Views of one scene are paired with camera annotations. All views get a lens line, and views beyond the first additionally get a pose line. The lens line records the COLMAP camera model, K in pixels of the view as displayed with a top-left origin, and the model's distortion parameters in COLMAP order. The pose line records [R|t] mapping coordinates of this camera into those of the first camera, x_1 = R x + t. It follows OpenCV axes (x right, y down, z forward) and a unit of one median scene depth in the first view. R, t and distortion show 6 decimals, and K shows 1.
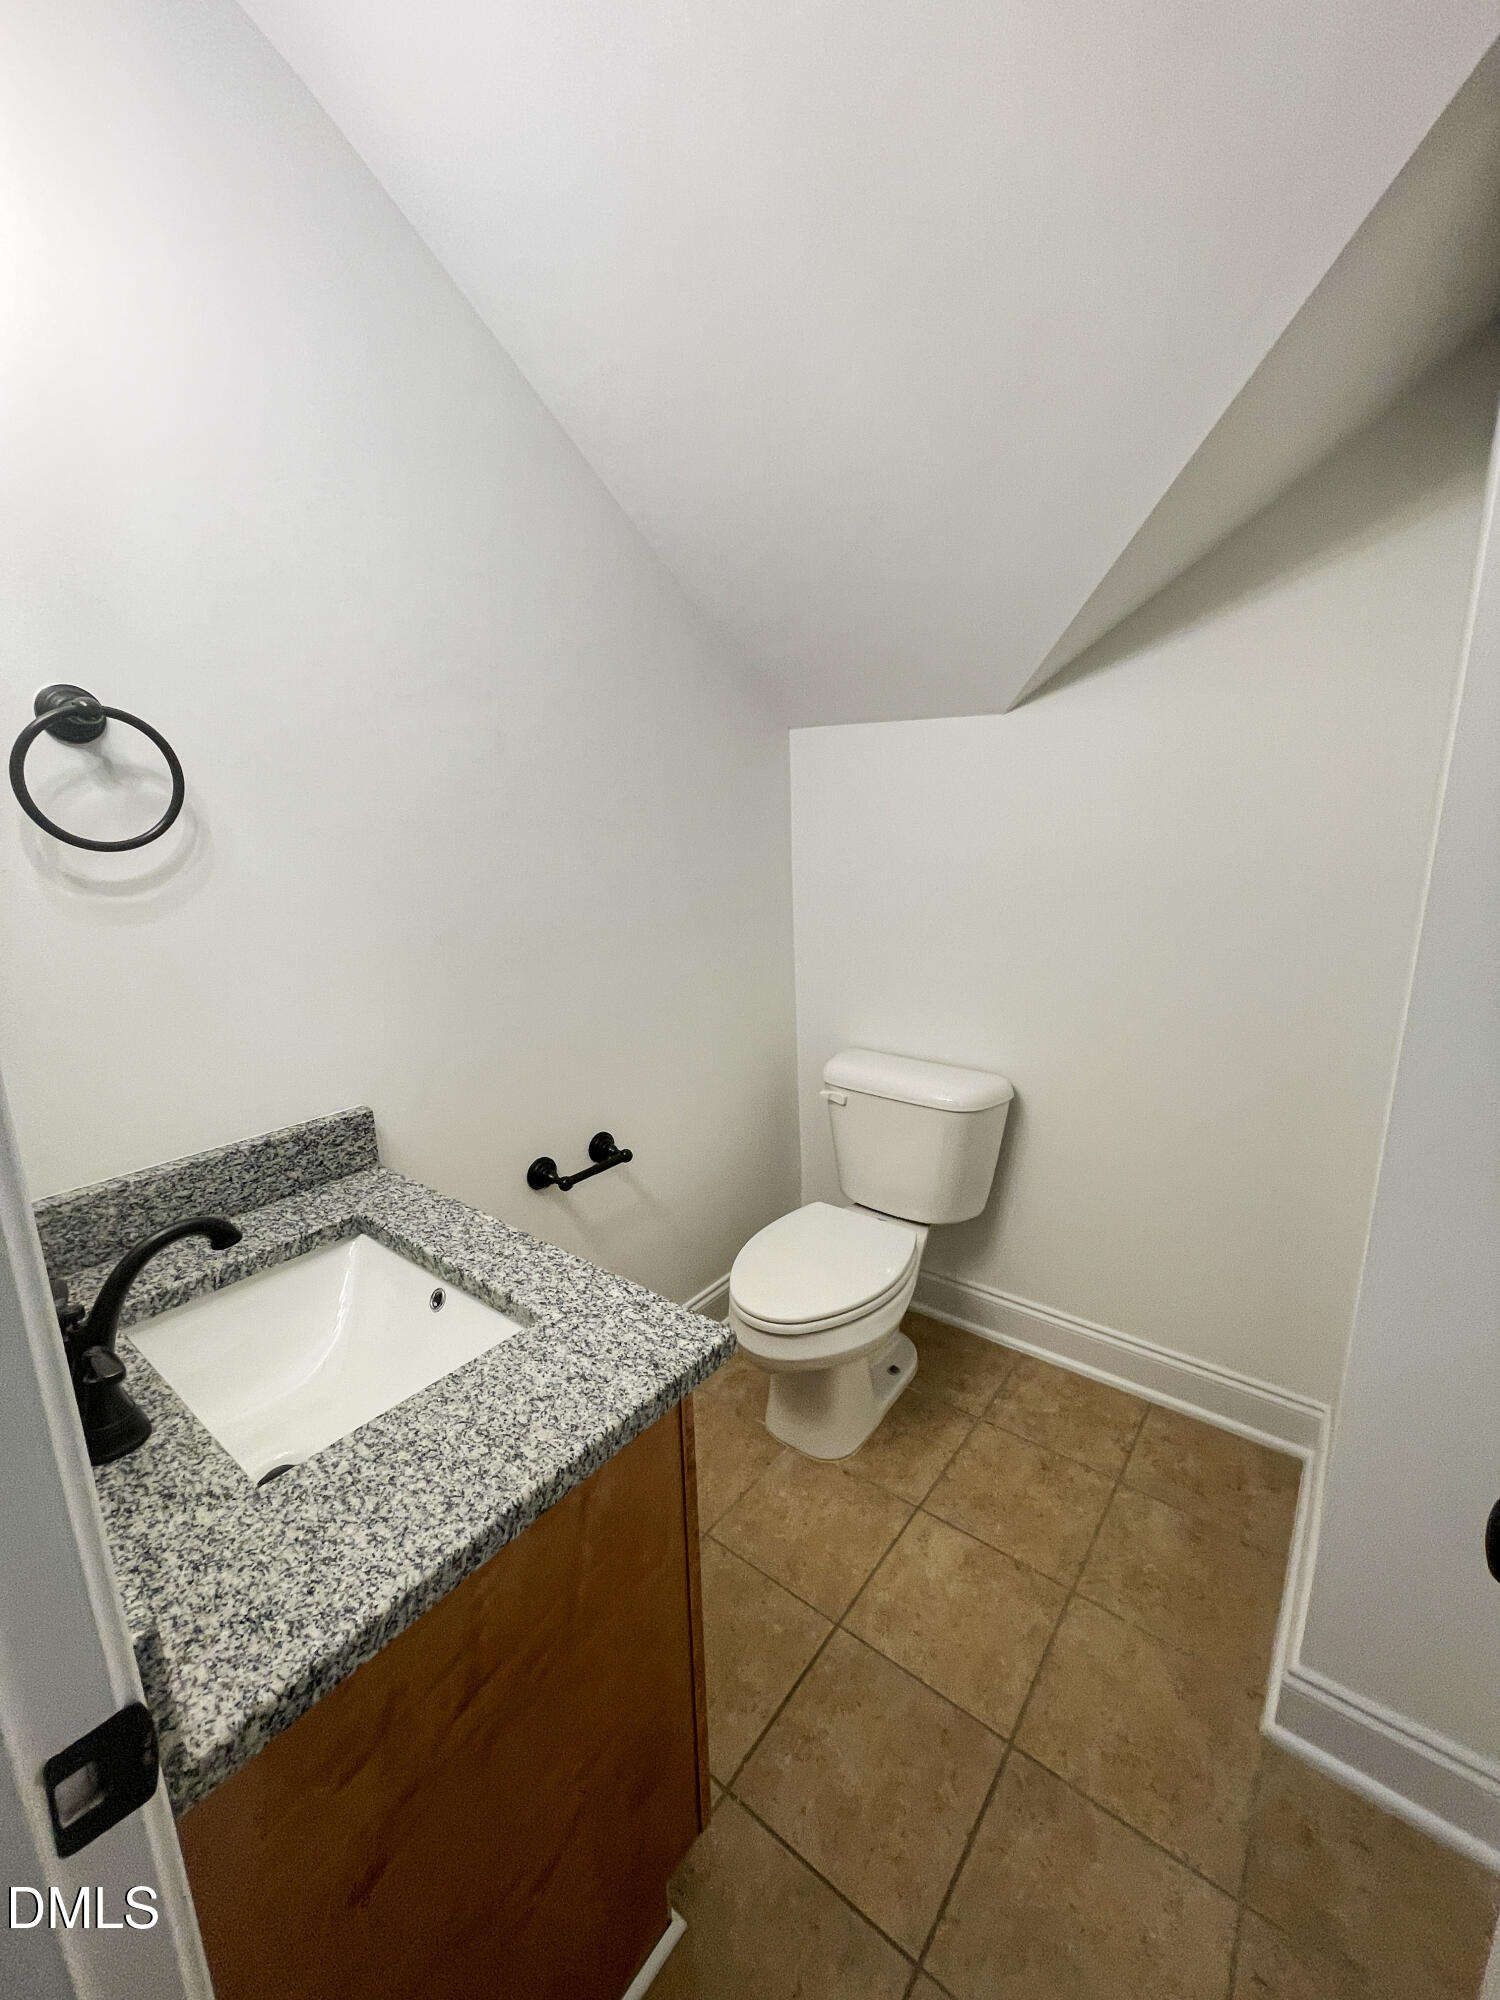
lens RADIAL K [[809.5, 0, 749.9], [0, 809.5, 997.8], [0, 0, 1]] dist [-0.001043, -0.000661]
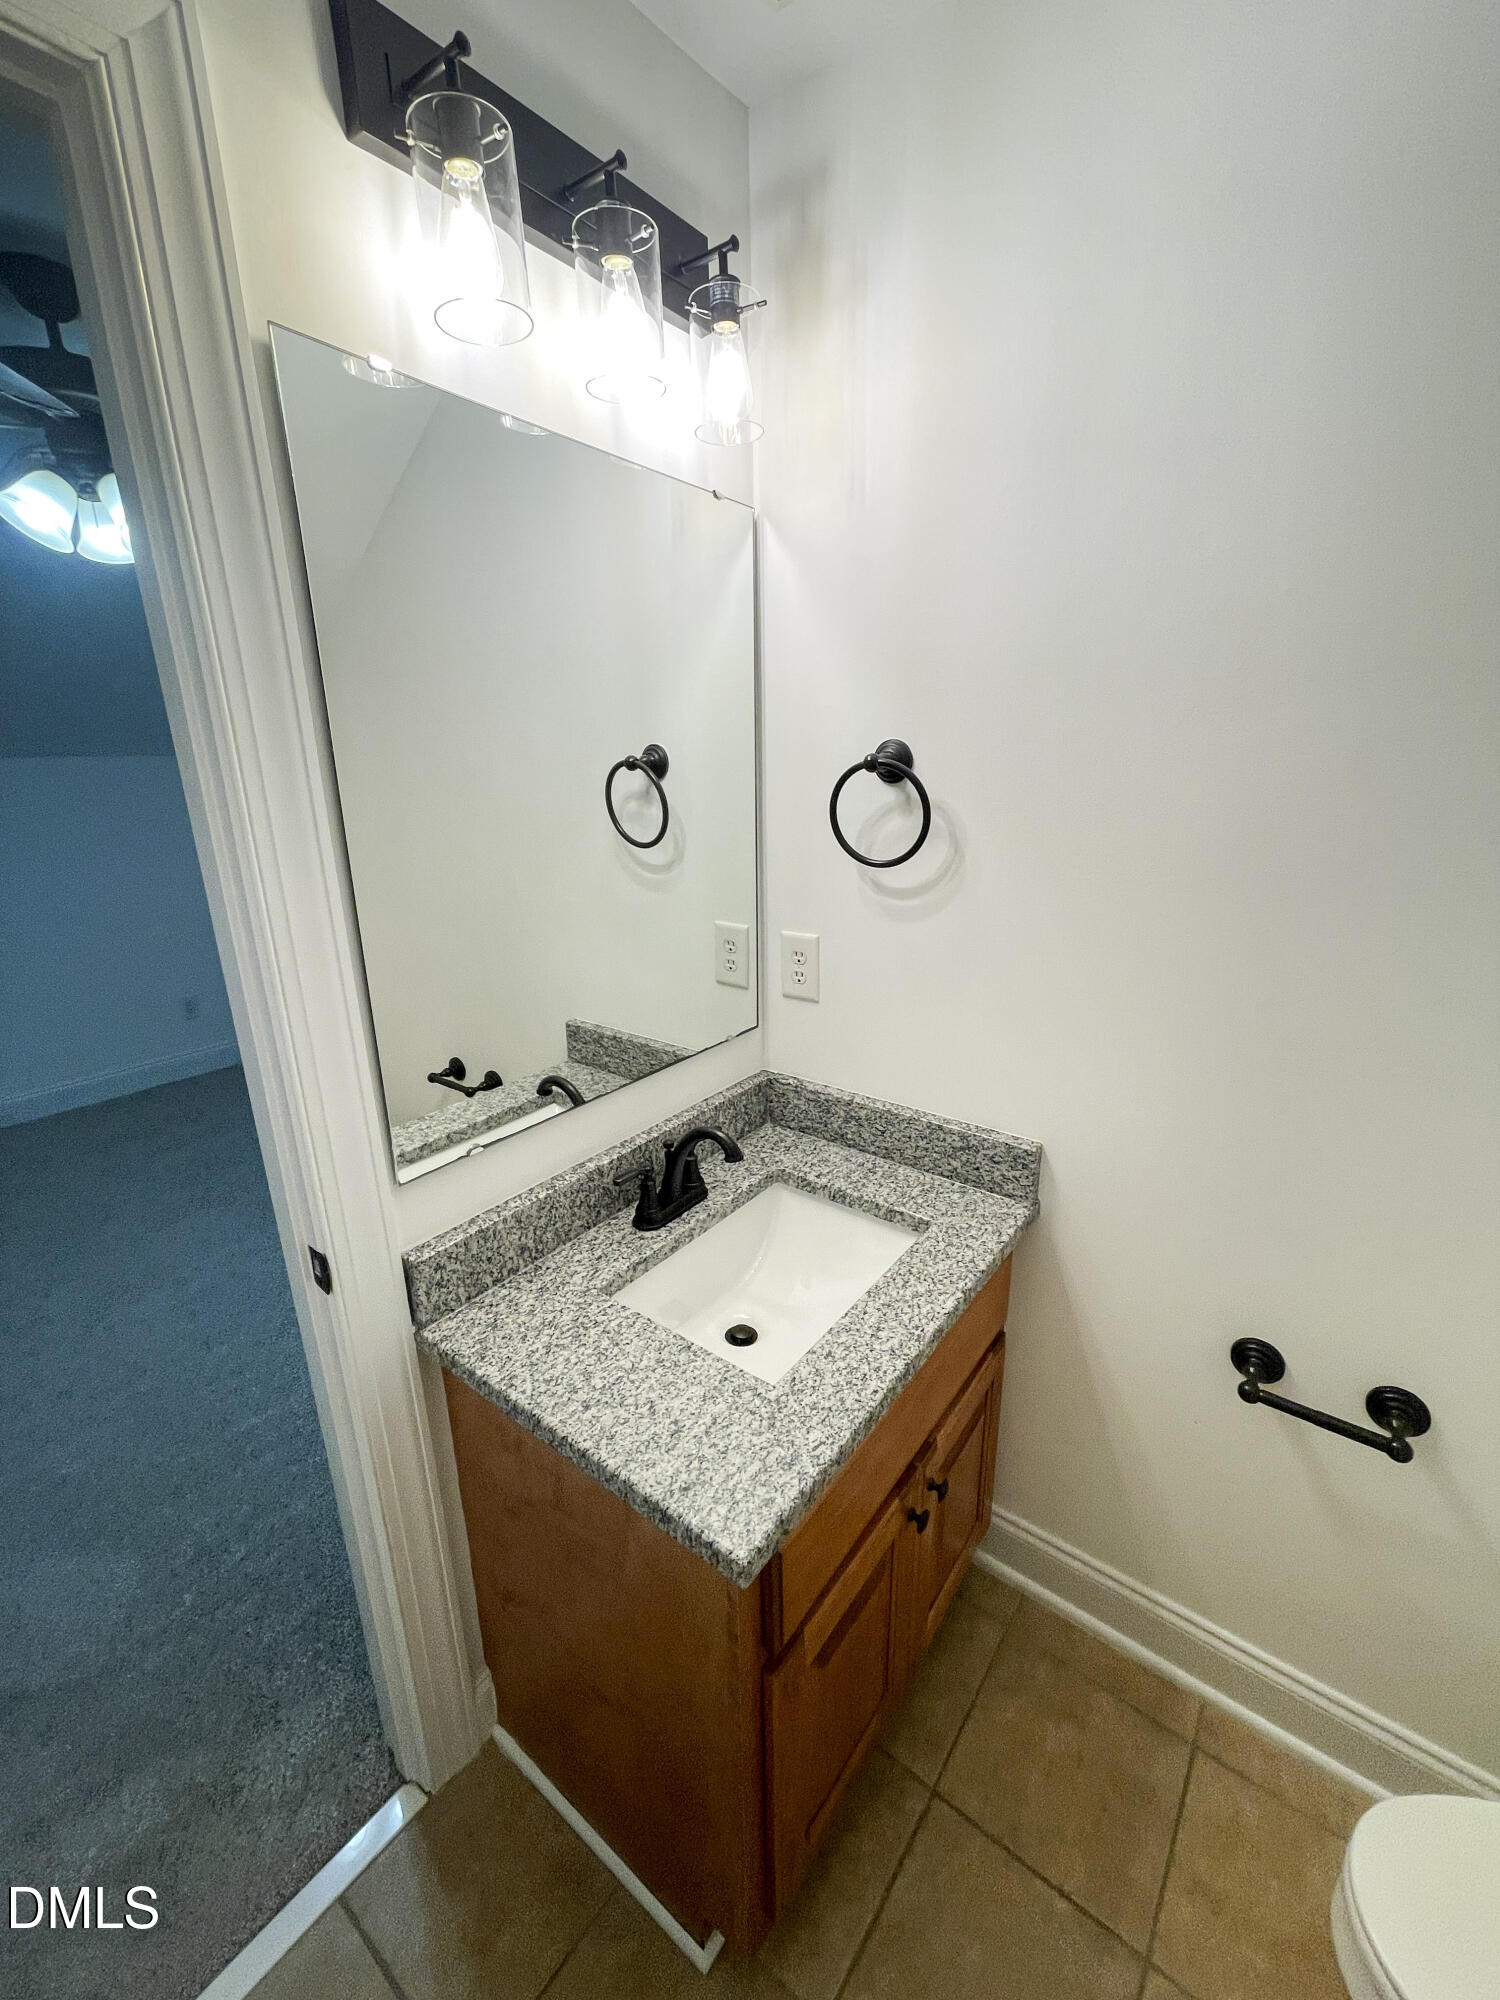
lens RADIAL K [[809.5, 0, 751.9], [0, 809.5, 1001.2], [0, 0, 1]] dist [-0.001043, -0.000661]
pose [[0.016862, 0.319713, -0.947364, 0.491700], [-0.207012, 0.928085, 0.309522, -0.325859], [0.978193, 0.190896, 0.081834, 0.694780]]
